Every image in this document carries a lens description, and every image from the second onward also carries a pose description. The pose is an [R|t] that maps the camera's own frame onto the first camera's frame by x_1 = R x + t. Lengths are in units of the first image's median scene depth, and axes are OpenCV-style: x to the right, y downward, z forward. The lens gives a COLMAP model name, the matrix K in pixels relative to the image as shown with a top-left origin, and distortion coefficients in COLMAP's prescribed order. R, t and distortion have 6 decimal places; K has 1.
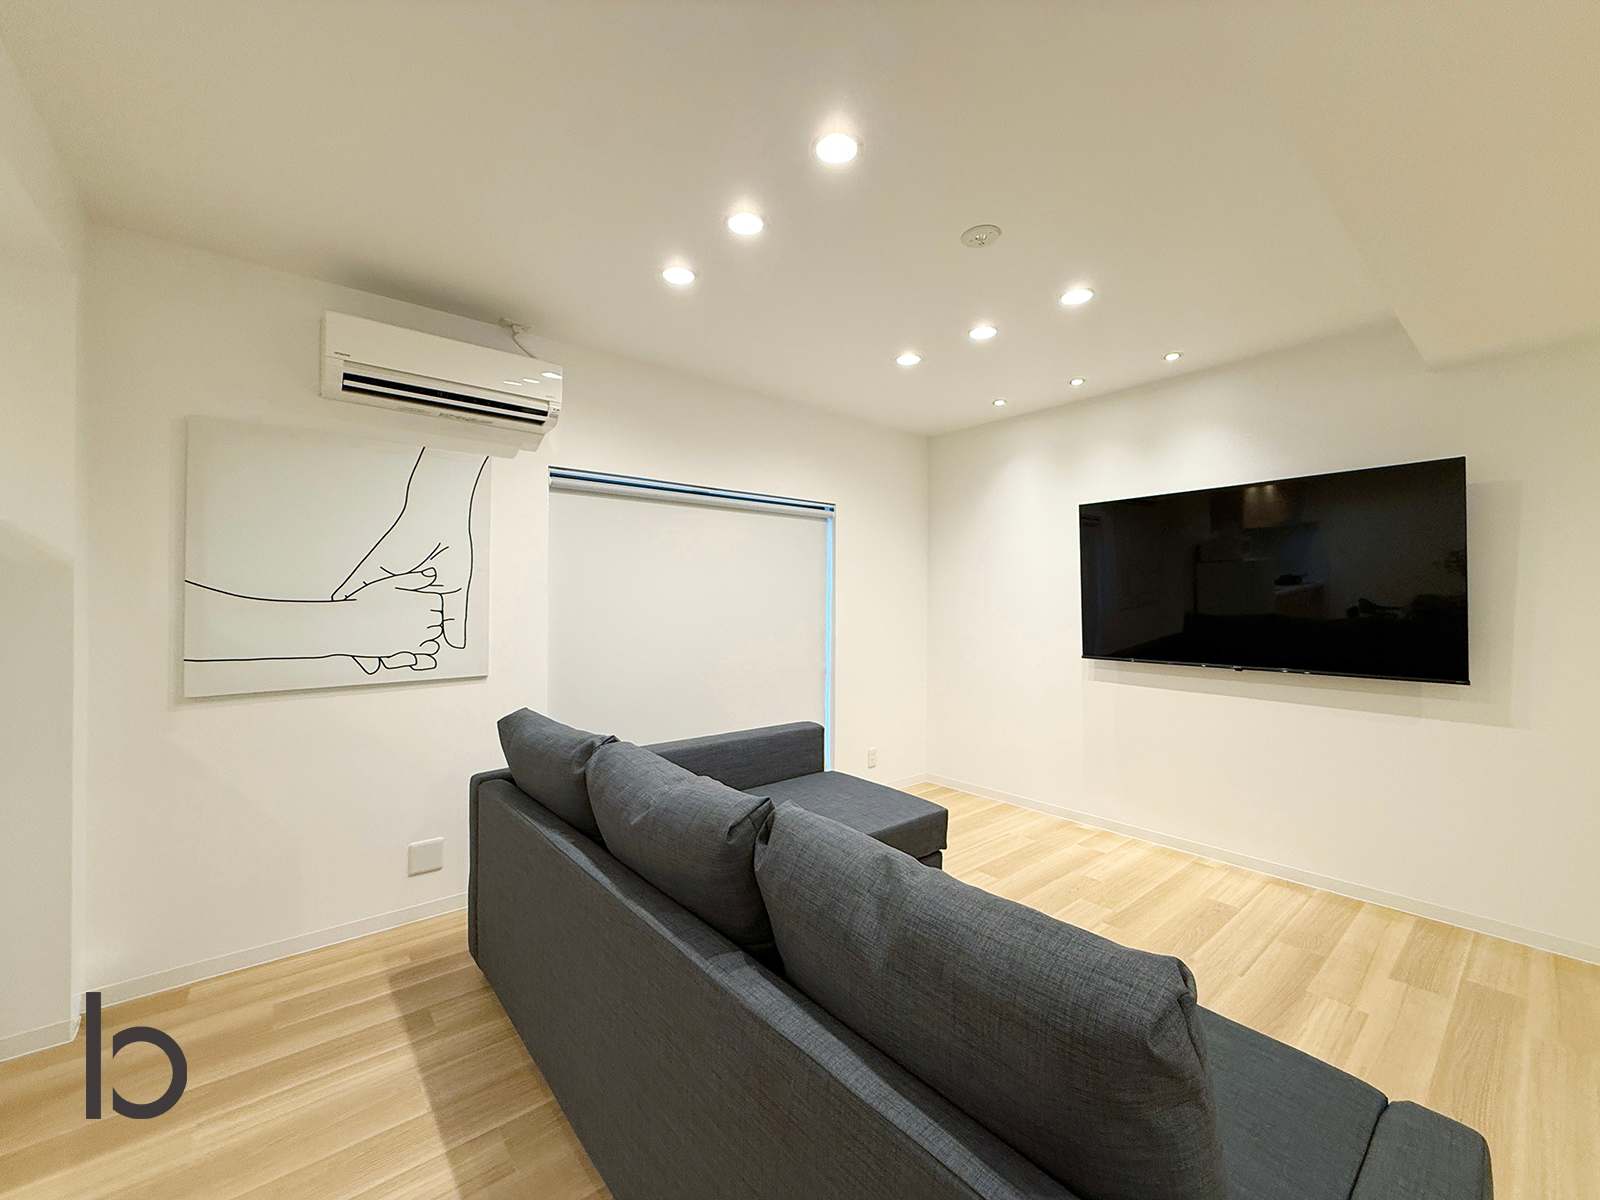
lens RADIAL K [[649.2, 0, 799.9], [0, 649.2, 601.6], [0, 0, 1]] dist [0.000882, -0.000712]
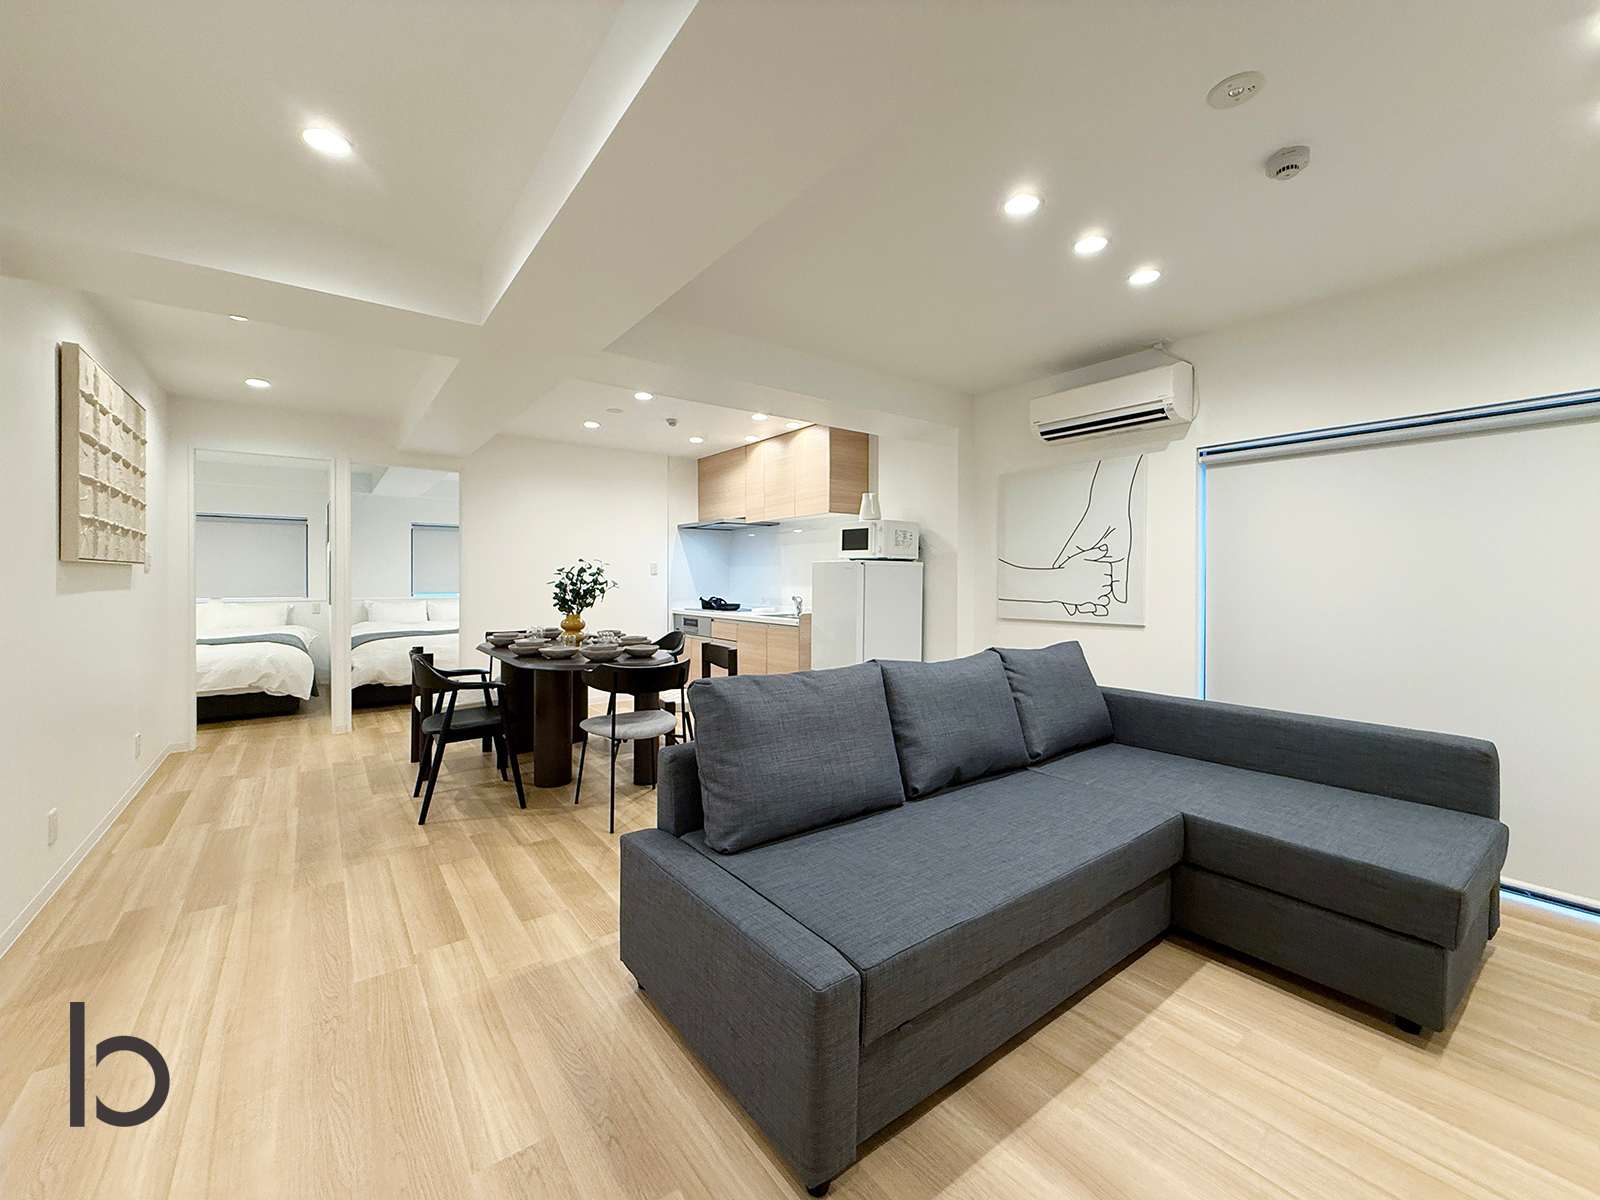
lens RADIAL K [[649.2, 0, 801.3], [0, 649.2, 589.1], [0, 0, 1]] dist [0.000882, -0.000712]
pose [[-0.043531, 0.010291, -0.998999, 0.879009], [-0.009327, 0.999899, 0.010706, 0.036555], [0.999009, 0.009783, -0.043430, 0.398723]]
